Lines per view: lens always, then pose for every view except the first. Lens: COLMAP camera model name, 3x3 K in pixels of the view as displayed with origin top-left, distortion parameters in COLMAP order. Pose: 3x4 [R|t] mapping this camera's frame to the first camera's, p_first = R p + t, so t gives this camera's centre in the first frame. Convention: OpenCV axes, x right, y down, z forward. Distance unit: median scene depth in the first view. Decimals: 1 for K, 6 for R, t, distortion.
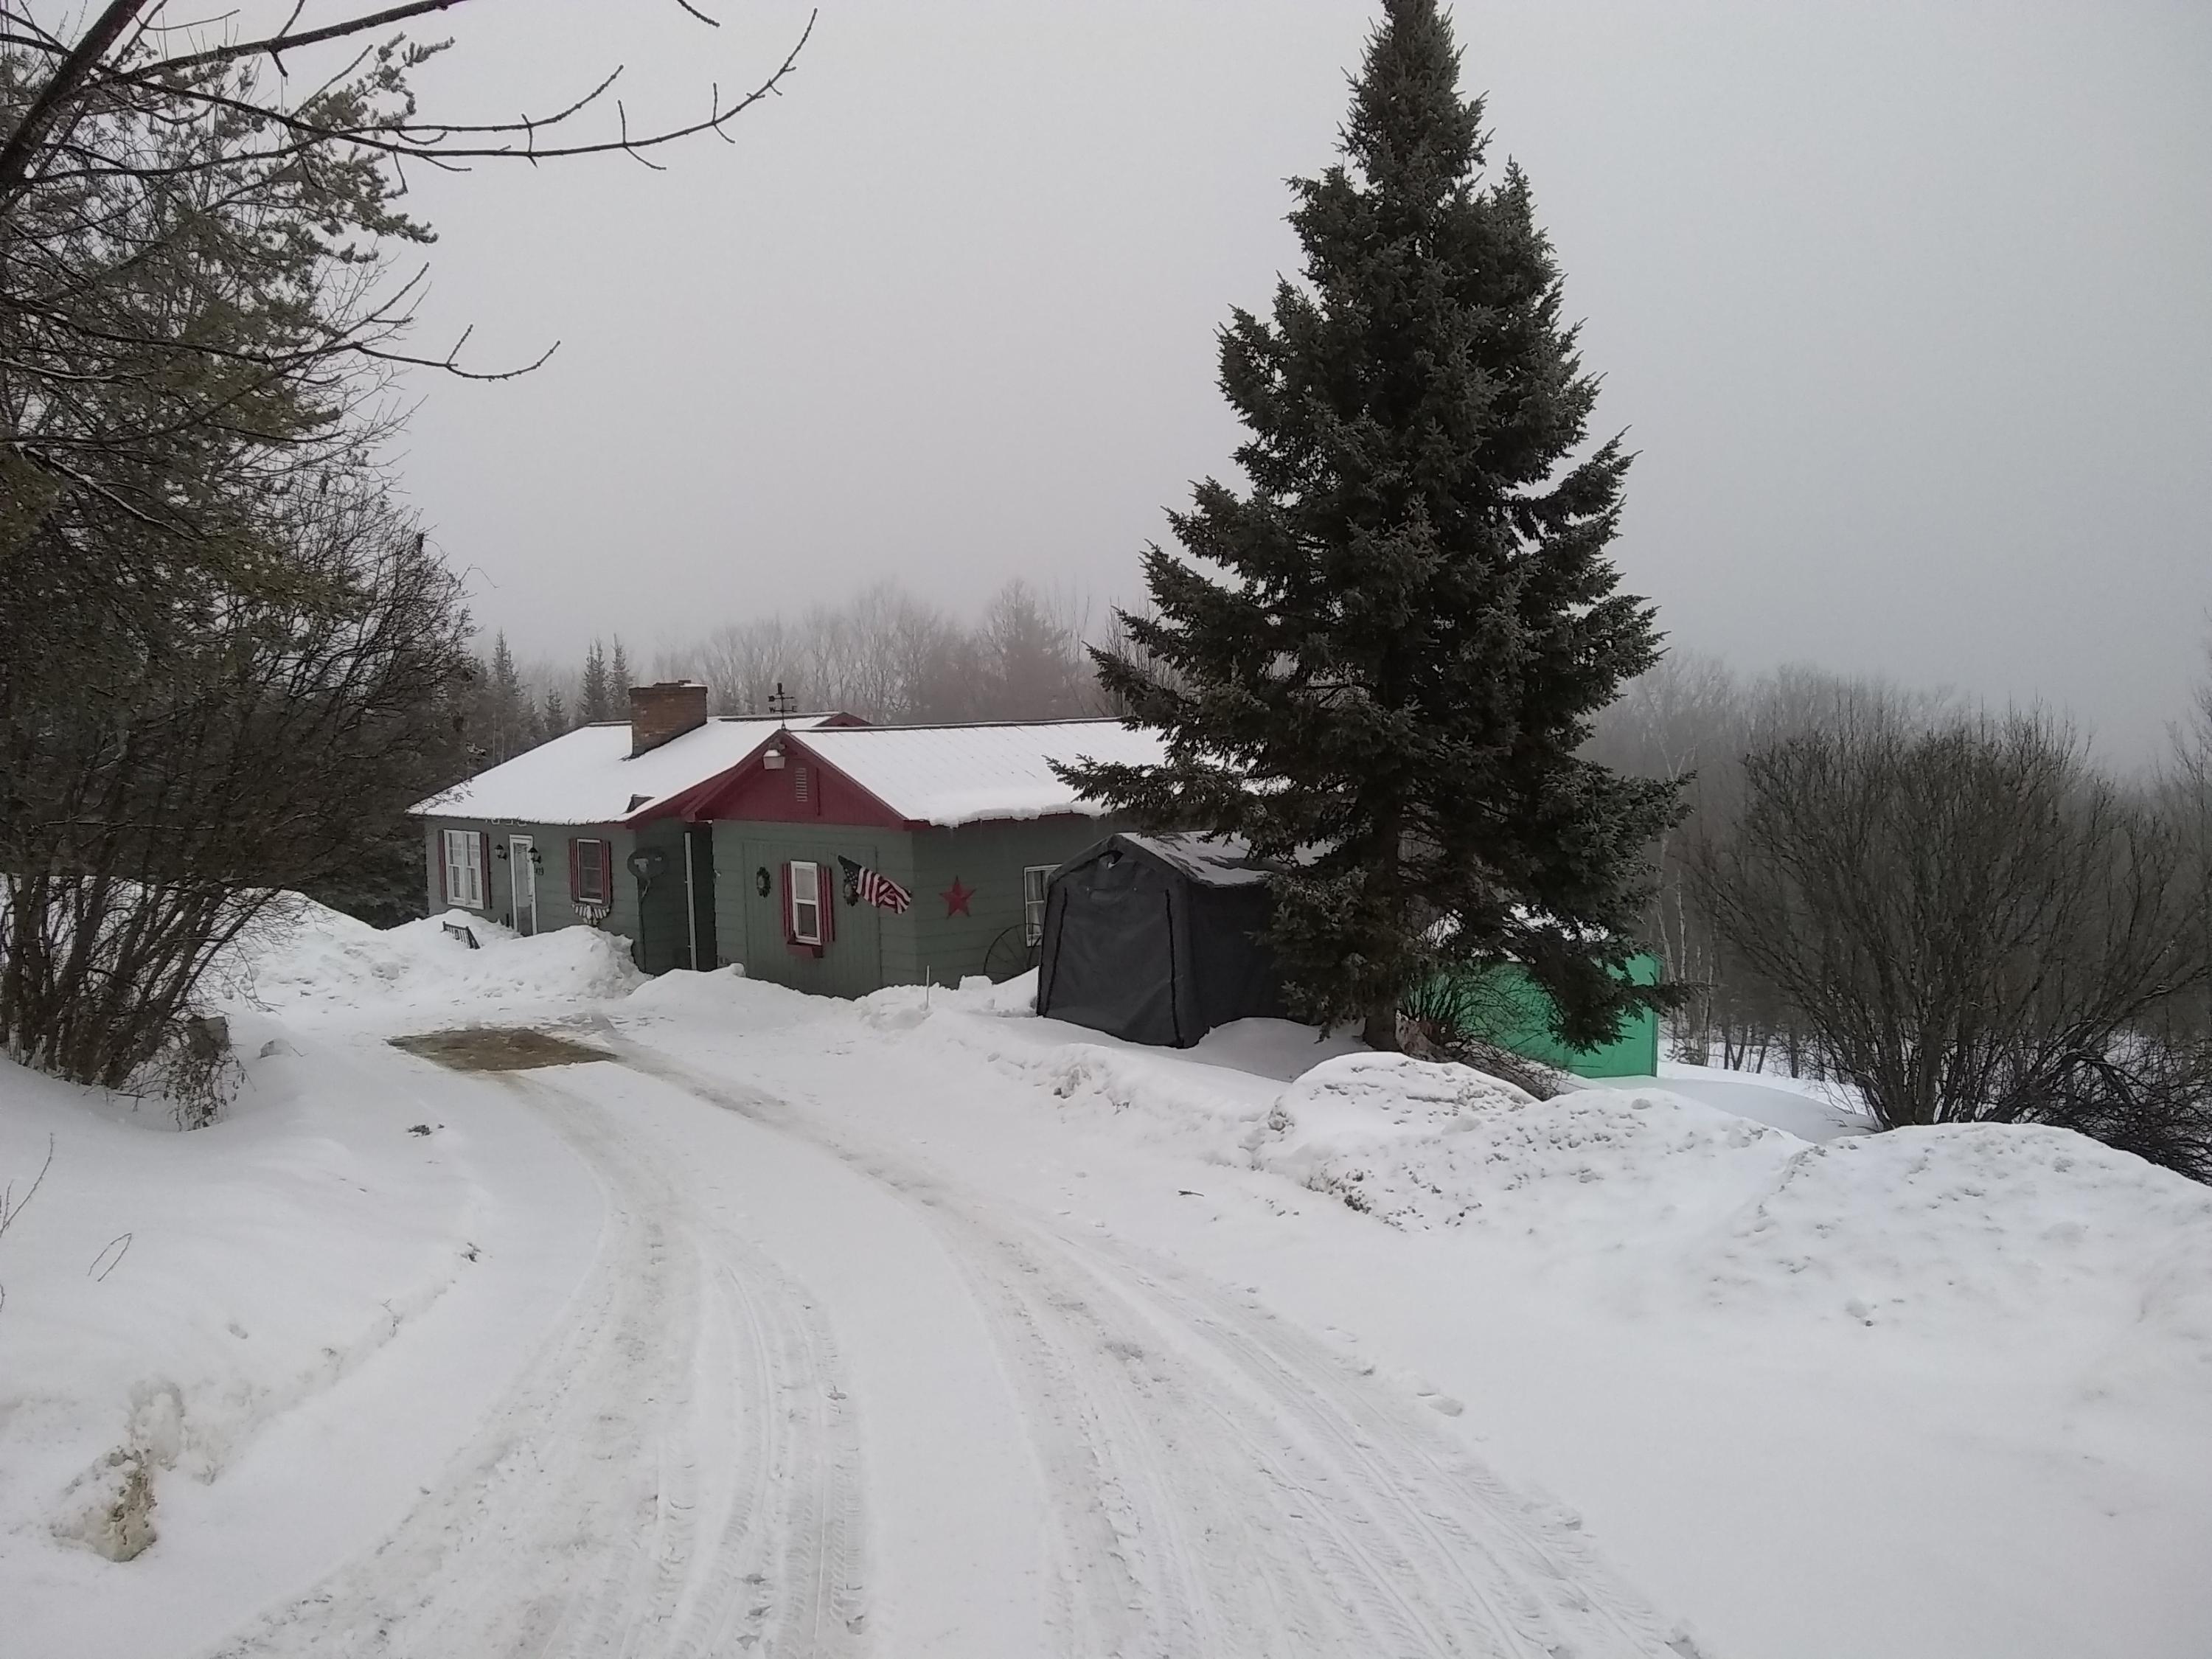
lens RADIAL K [[1972.3, 0, 1106.0], [0, 1972.3, 829.5], [0, 0, 1]] dist [0.057178, -0.200341]
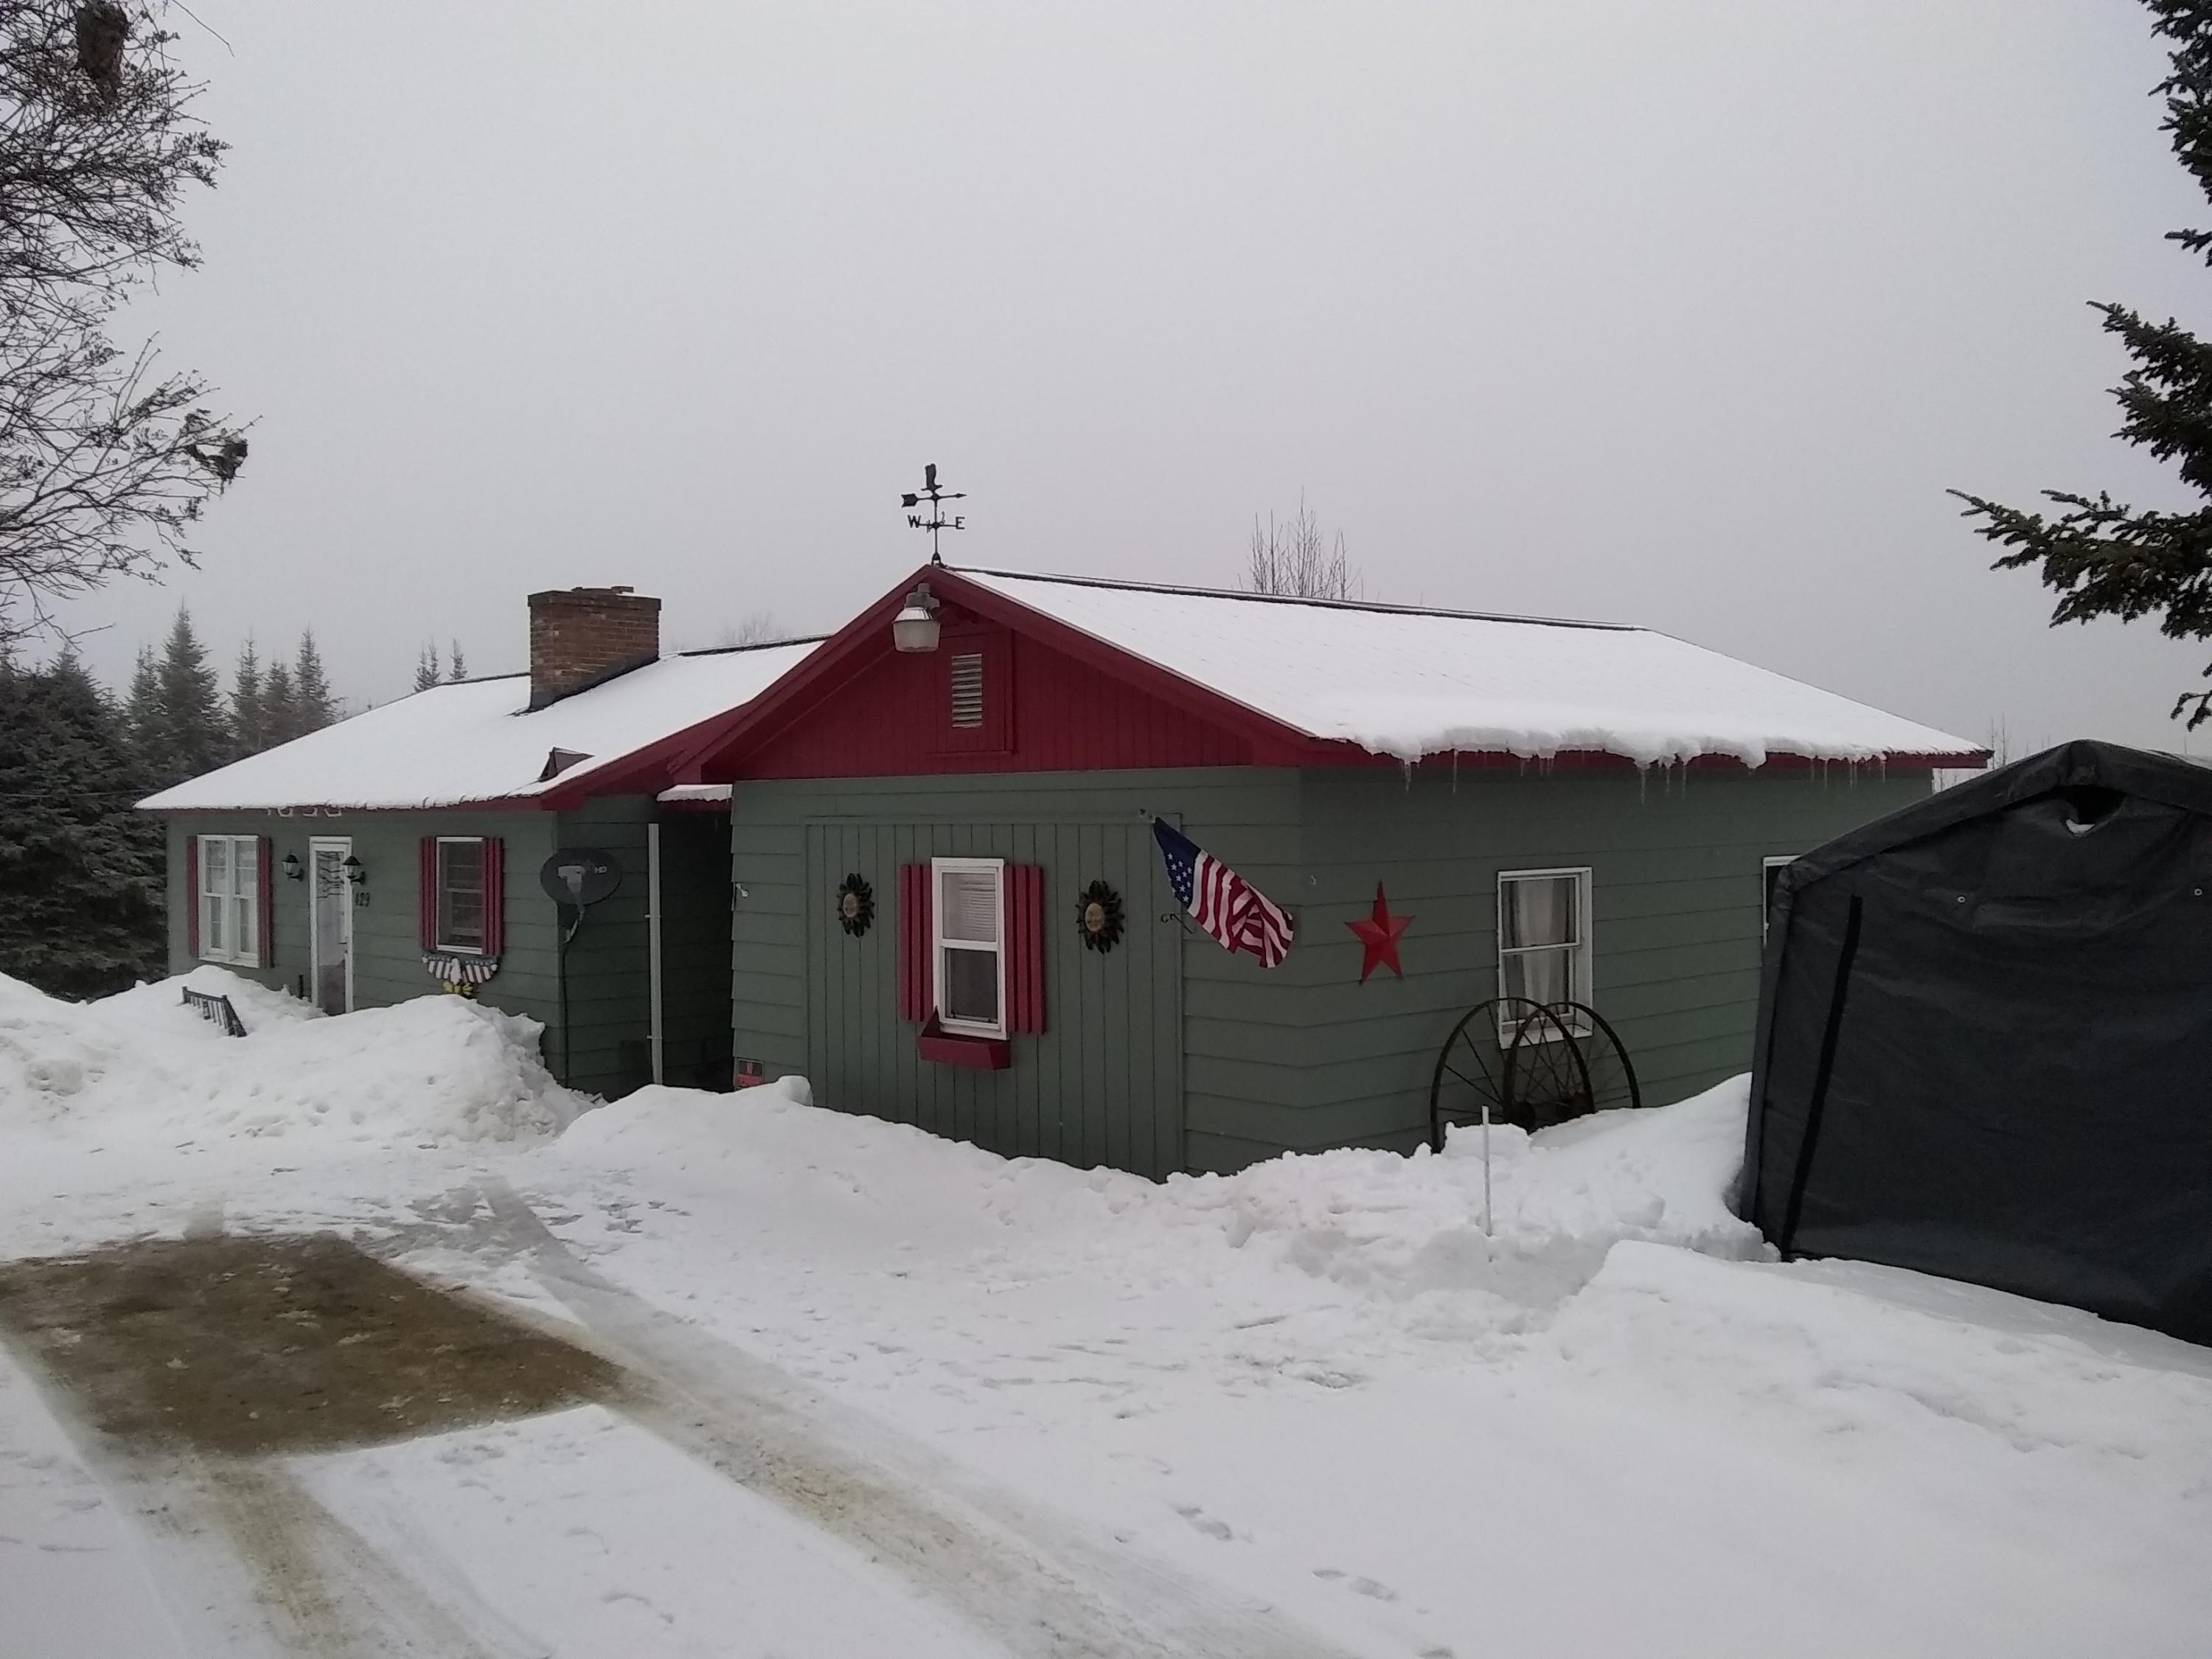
lens RADIAL K [[1972.3, 0, 1106.0], [0, 1972.3, 829.5], [0, 0, 1]] dist [0.057178, -0.200341]
pose [[0.995857, 0.021425, 0.088370, -0.145144], [-0.017317, 0.998745, -0.046992, 0.027724], [-0.089266, 0.045267, 0.994979, 0.484402]]
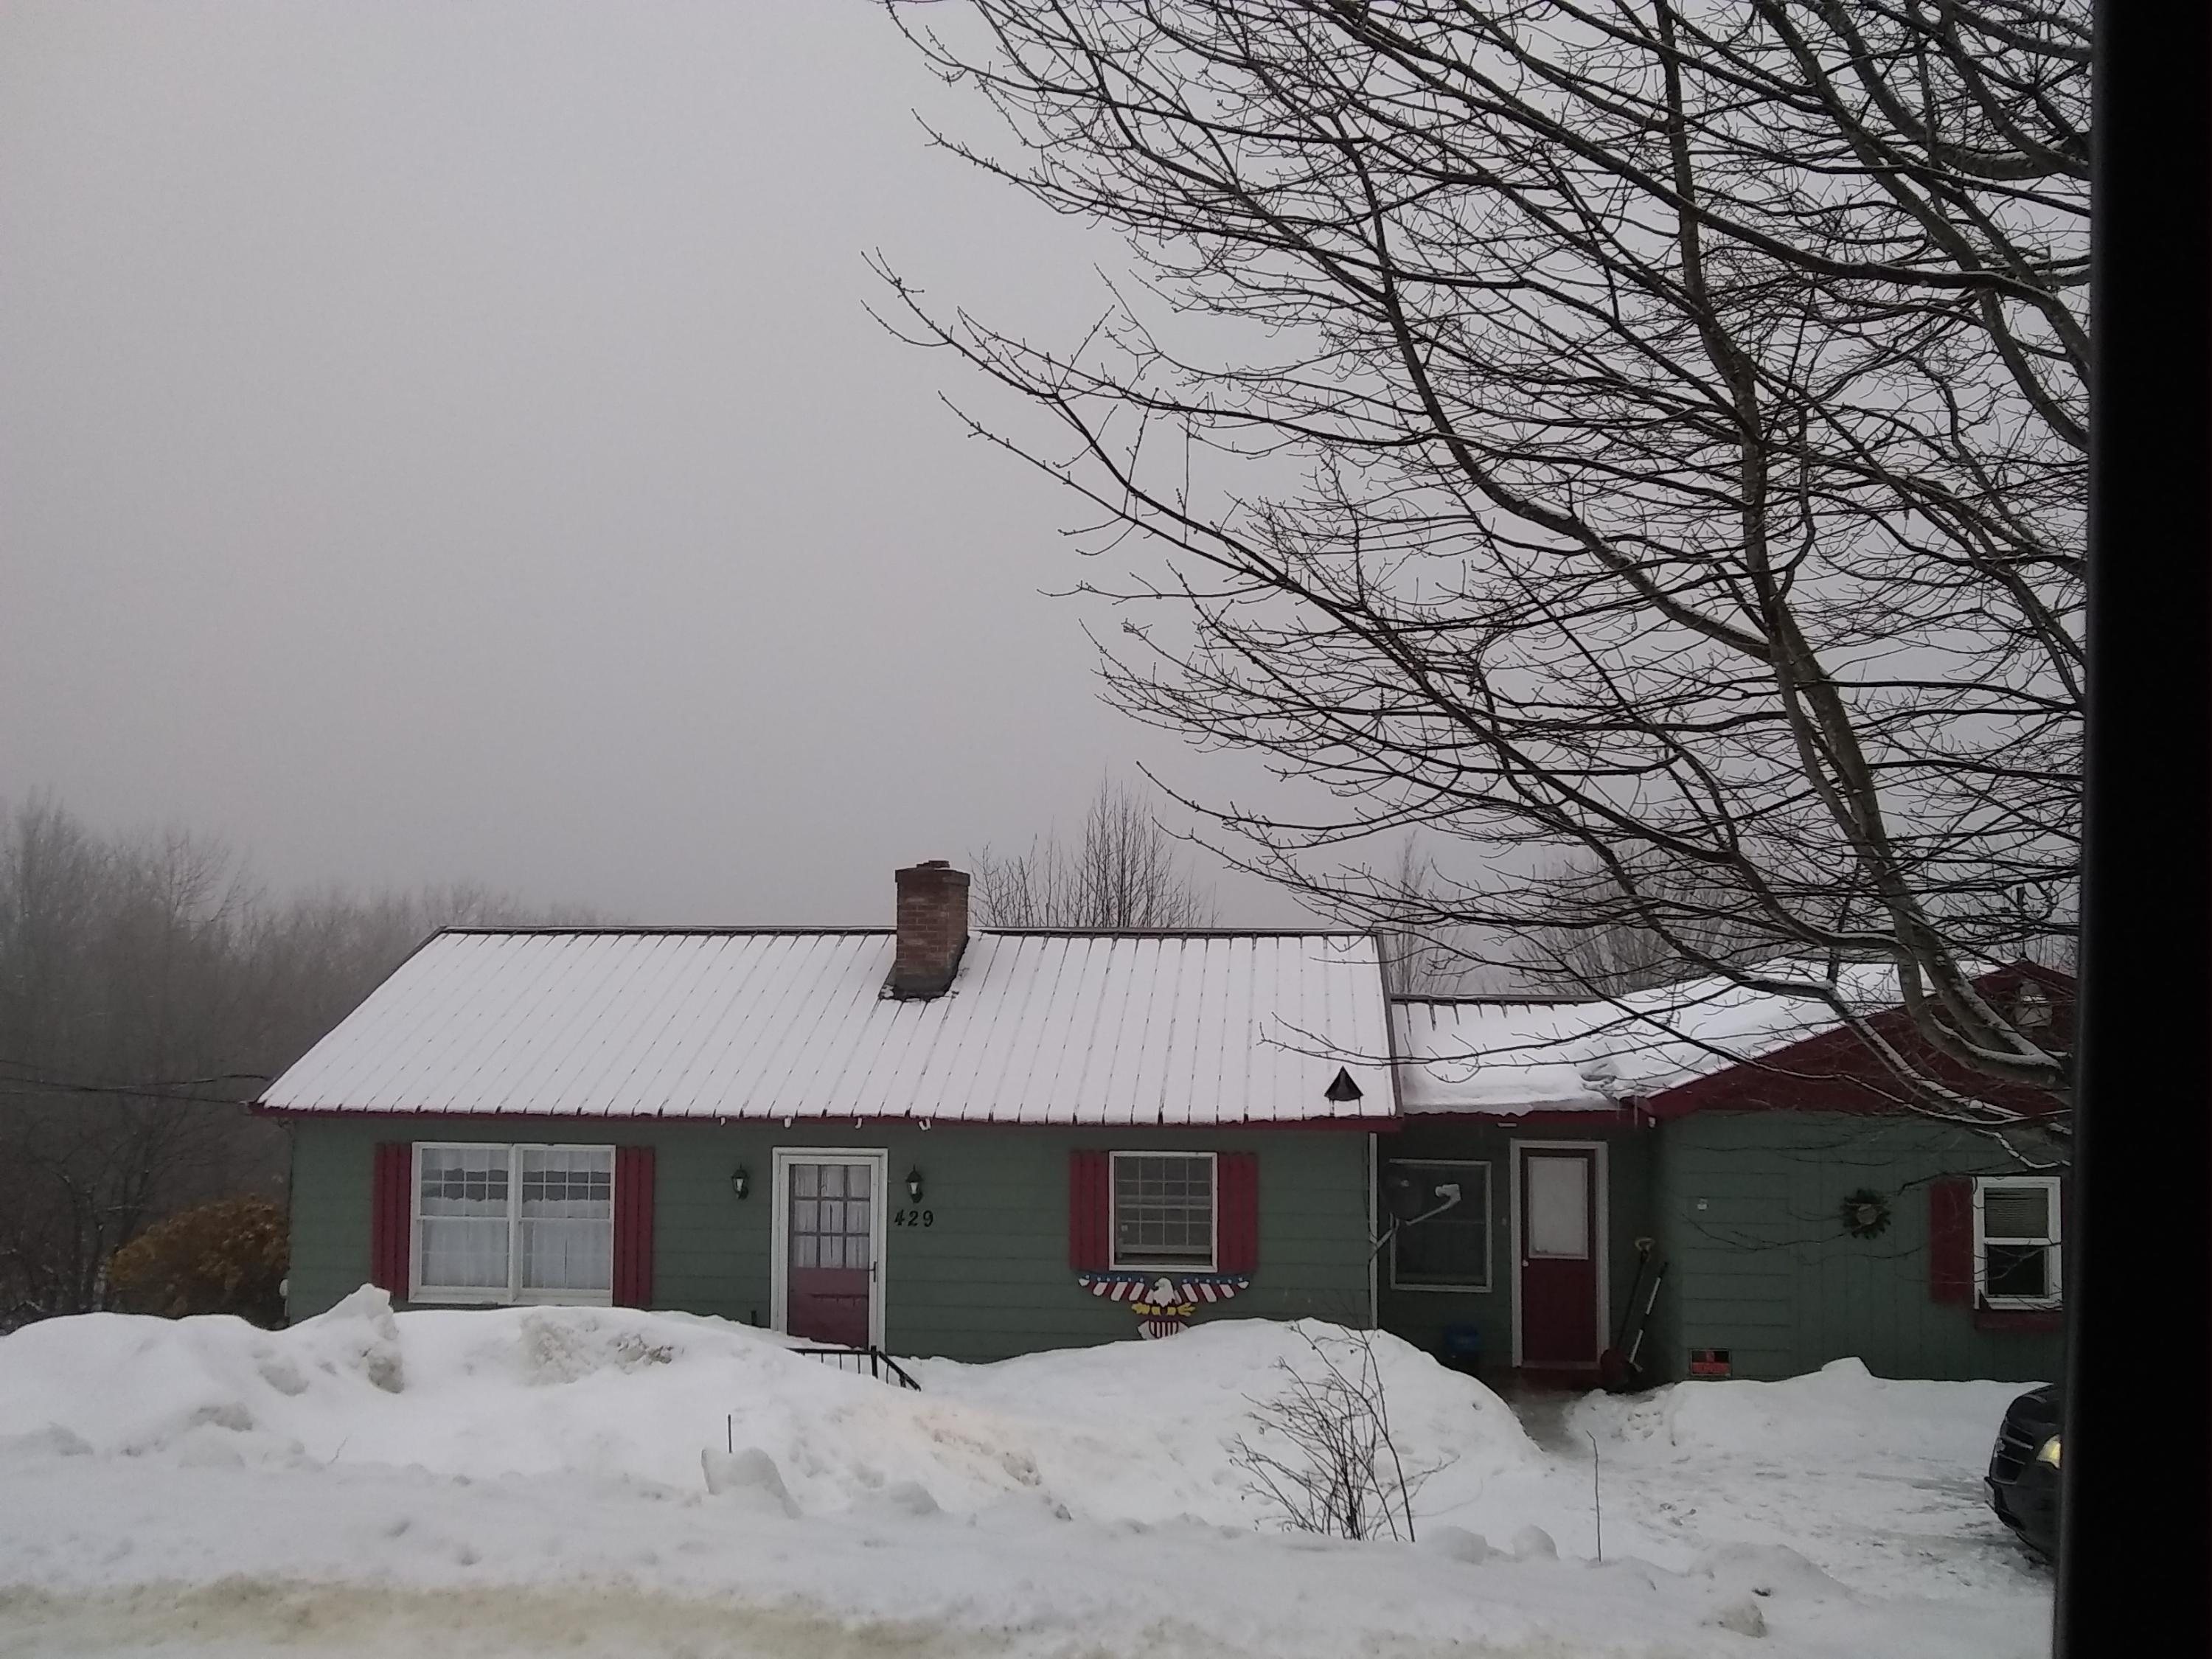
lens RADIAL K [[1972.3, 0, 1106.0], [0, 1972.3, 829.5], [0, 0, 1]] dist [0.057178, -0.200341]
pose [[0.653089, 0.082917, 0.752728, -0.738370], [0.010793, 0.992868, -0.118733, -0.019522], [-0.757204, 0.085667, 0.647536, 0.720718]]
